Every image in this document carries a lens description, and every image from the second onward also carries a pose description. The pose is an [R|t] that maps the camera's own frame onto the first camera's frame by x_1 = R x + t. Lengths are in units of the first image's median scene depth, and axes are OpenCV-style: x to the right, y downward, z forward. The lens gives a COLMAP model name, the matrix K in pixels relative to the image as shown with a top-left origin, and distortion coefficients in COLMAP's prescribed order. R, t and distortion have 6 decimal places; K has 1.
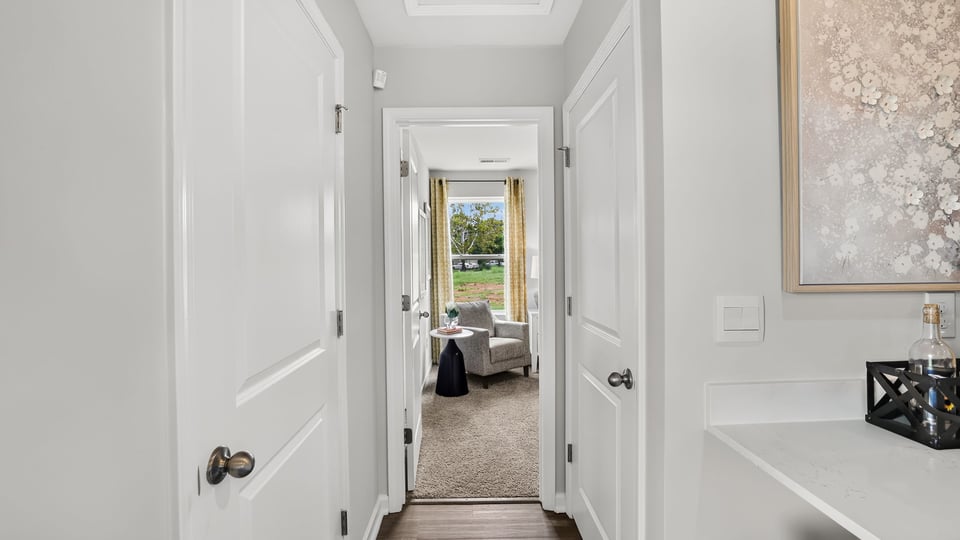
lens RADIAL K [[437.0, 0, 469.7], [0, 437.0, 263.9], [0, 0, 1]] dist [-0.031211, 0.006220]
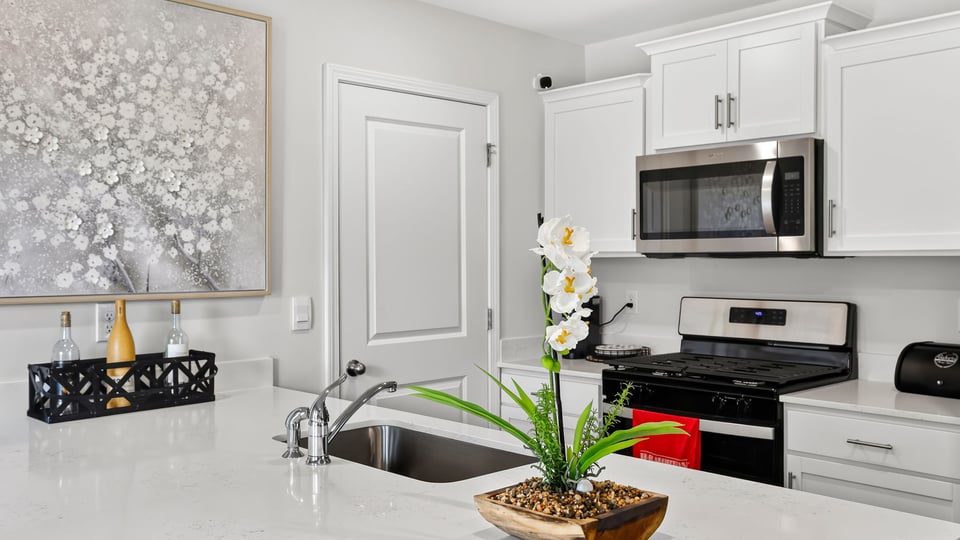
lens RADIAL K [[867.1, 0, 467.9], [0, 867.1, 258.9], [0, 0, 1]] dist [0.043734, 0.031455]
pose [[0.728500, 0.012320, 0.684935, 0.164388], [-0.001406, 0.999863, -0.016489, -0.018303], [-0.685044, 0.011049, 0.728418, -1.541032]]
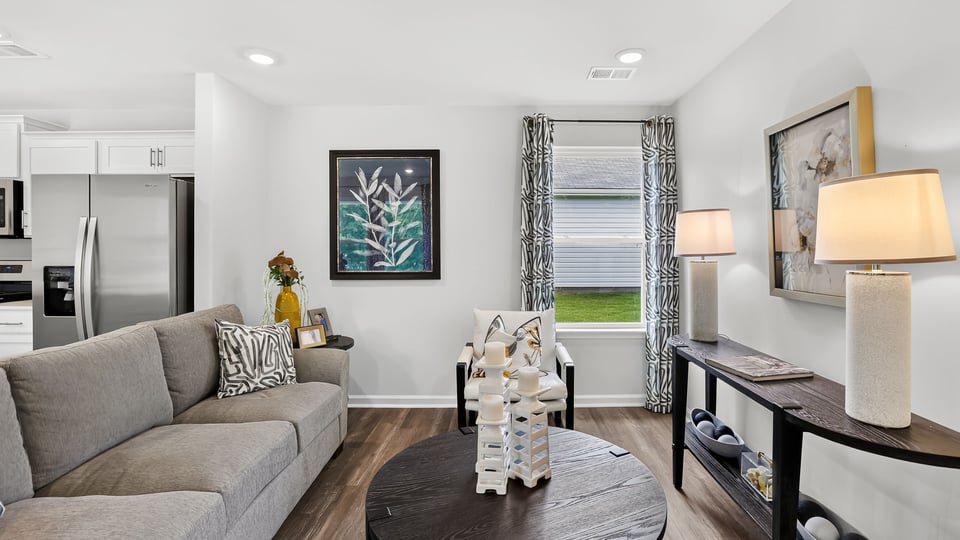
lens RADIAL K [[437.0, 0, 505.8], [0, 437.0, 249.1], [0, 0, 1]] dist [-0.031211, 0.006220]
pose [[0.002109, 0.011289, 0.999934, 0.105112], [0.007650, 0.999907, -0.011305, 0.061274], [-0.999969, 0.007673, 0.002022, -3.580575]]
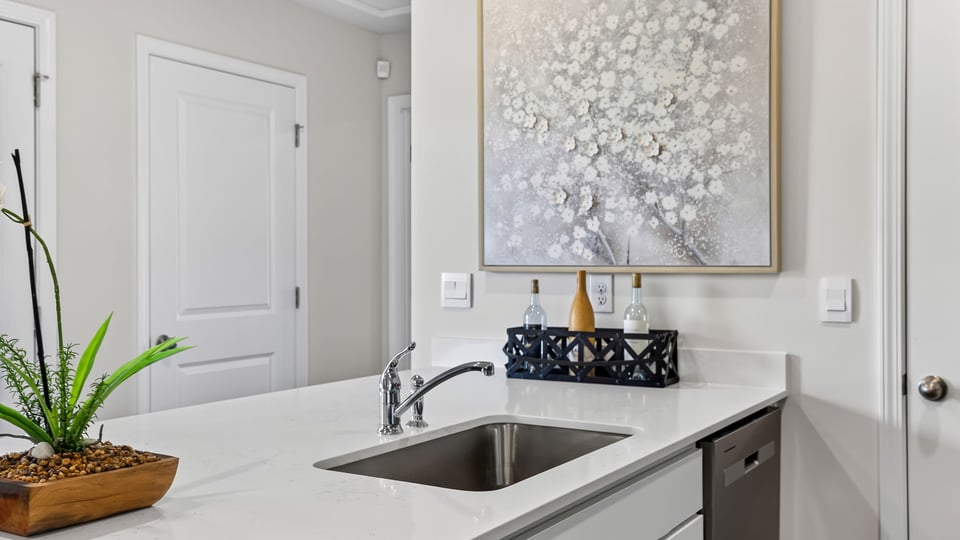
lens RADIAL K [[928.3, 0, 464.8], [0, 928.3, 264.3], [0, 0, 1]] dist [0.026373, 0.000000]
pose [[0.844401, 0.013241, -0.535548, 2.271675], [-0.013292, 0.999905, 0.003765, 0.034475], [0.535547, 0.003939, 0.844496, -1.480603]]
